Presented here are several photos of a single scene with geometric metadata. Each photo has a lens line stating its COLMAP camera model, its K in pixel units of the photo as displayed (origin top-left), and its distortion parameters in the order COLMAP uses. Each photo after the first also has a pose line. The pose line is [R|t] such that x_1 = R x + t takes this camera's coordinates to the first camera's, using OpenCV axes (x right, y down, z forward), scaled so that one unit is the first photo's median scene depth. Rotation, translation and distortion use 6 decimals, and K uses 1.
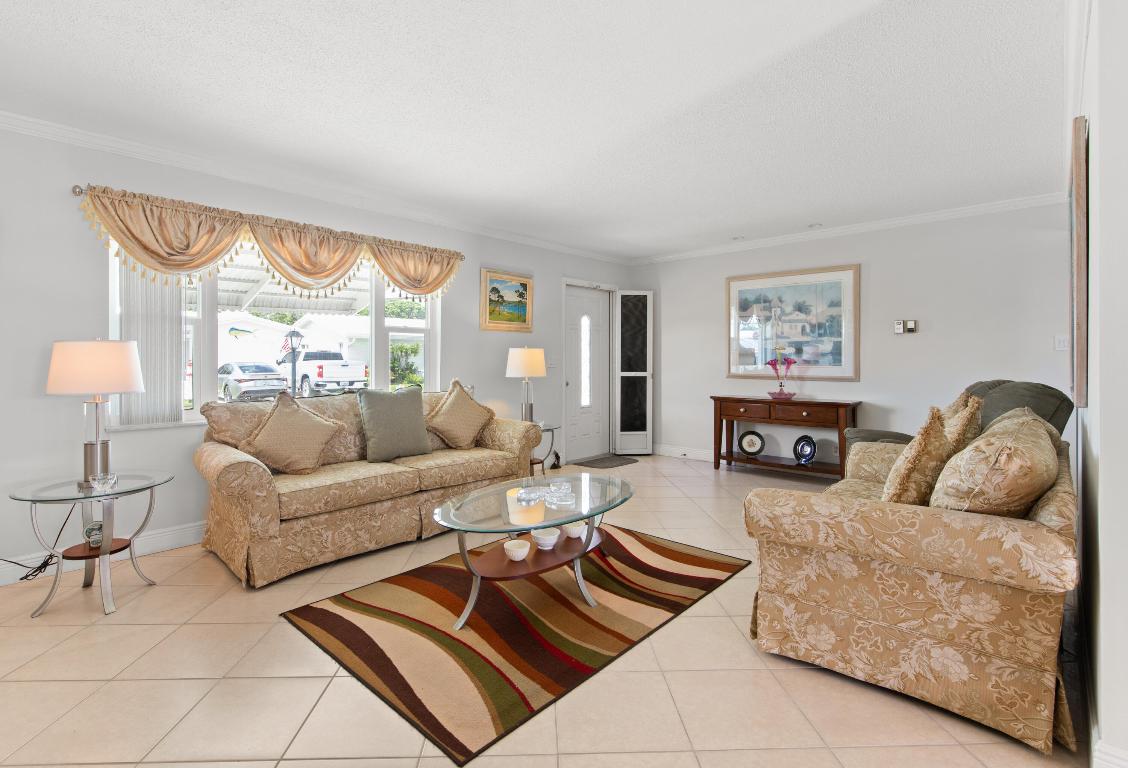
lens RADIAL K [[532.0, 0, 561.4], [0, 532.0, 358.5], [0, 0, 1]] dist [-0.001380, -0.000258]
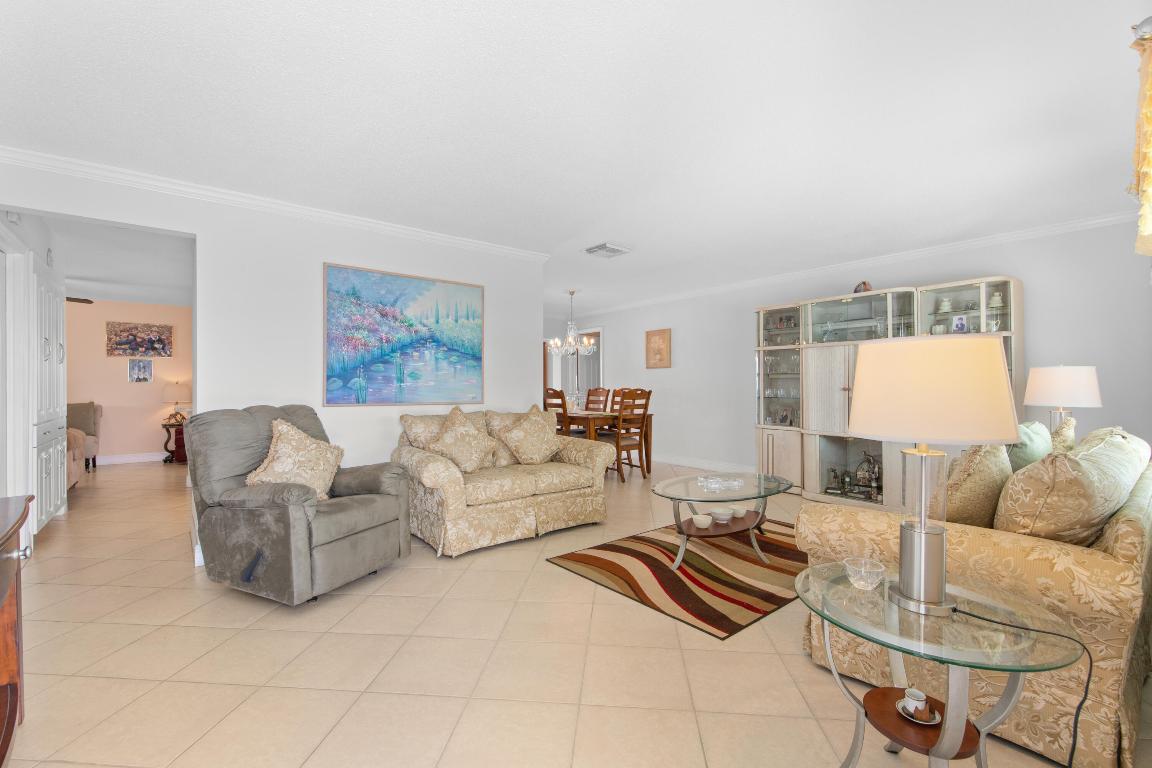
lens RADIAL K [[497.5, 0, 572.0], [0, 497.5, 385.3], [0, 0, 1]] dist [-0.000936, -0.000139]
pose [[-0.988566, 0.004659, 0.150714, 0.096761], [0.004940, 0.999987, 0.001487, 0.002097], [-0.150705, 0.002214, -0.988576, 1.207609]]
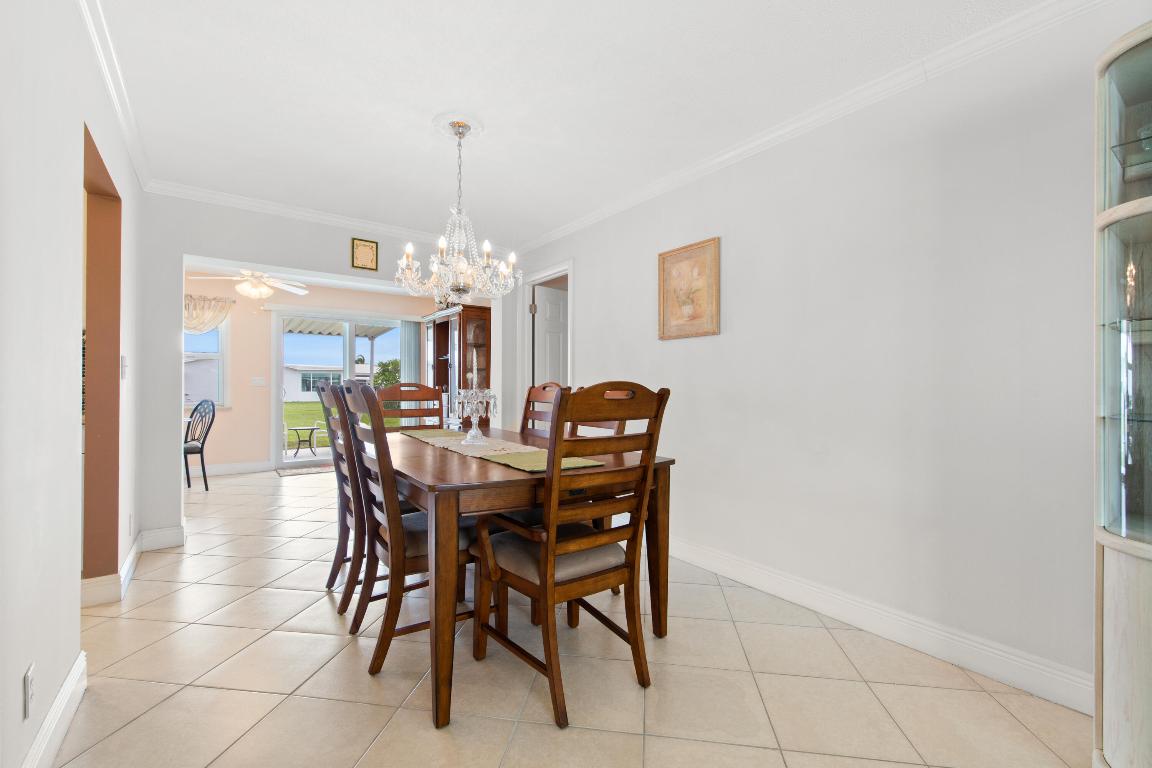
lens RADIAL K [[497.5, 0, 572.0], [0, 497.5, 385.3], [0, 0, 1]] dist [-0.000936, -0.000139]
pose [[-0.980571, 0.000046, 0.196164, 0.086013], [0.000090, 1.000000, 0.000212, 0.014198], [-0.196164, 0.000226, -0.980571, 0.366958]]
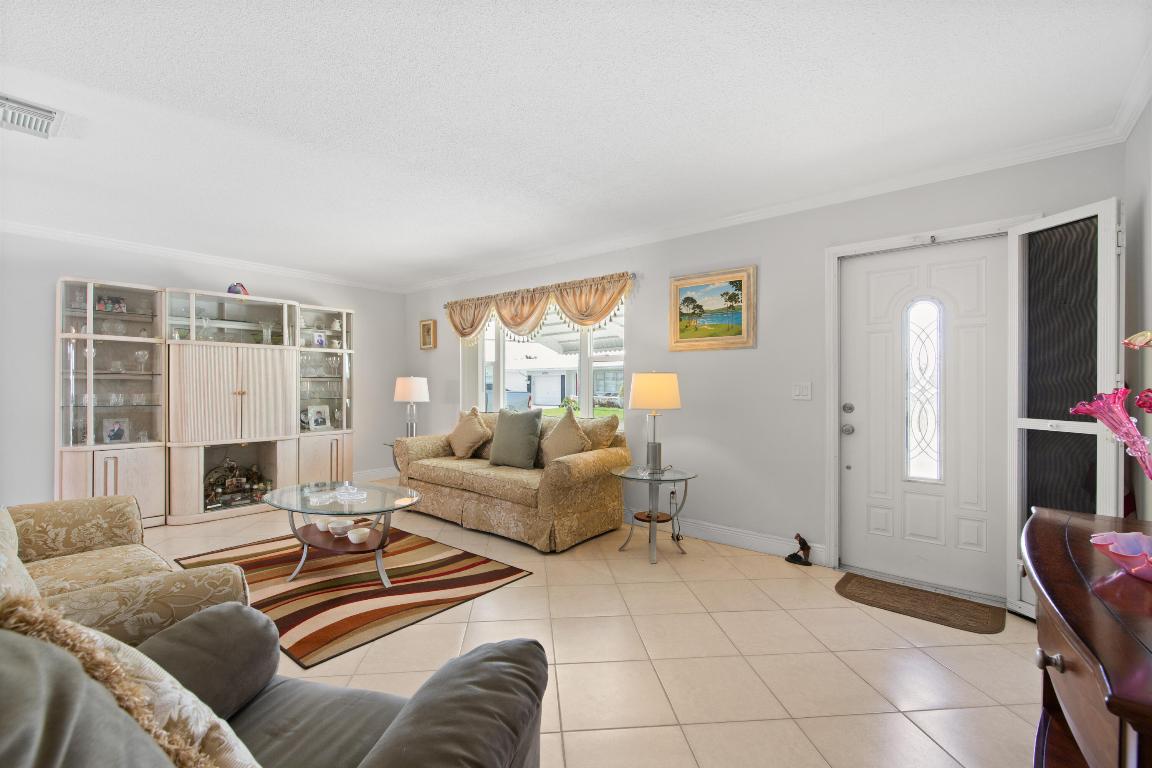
lens RADIAL K [[497.5, 0, 572.0], [0, 497.5, 385.3], [0, 0, 1]] dist [-0.000936, -0.000139]
pose [[0.044325, 0.001657, -0.999016, 0.619111], [0.000380, 0.999999, 0.001676, -0.001835], [0.999017, -0.000454, 0.044325, 0.792134]]
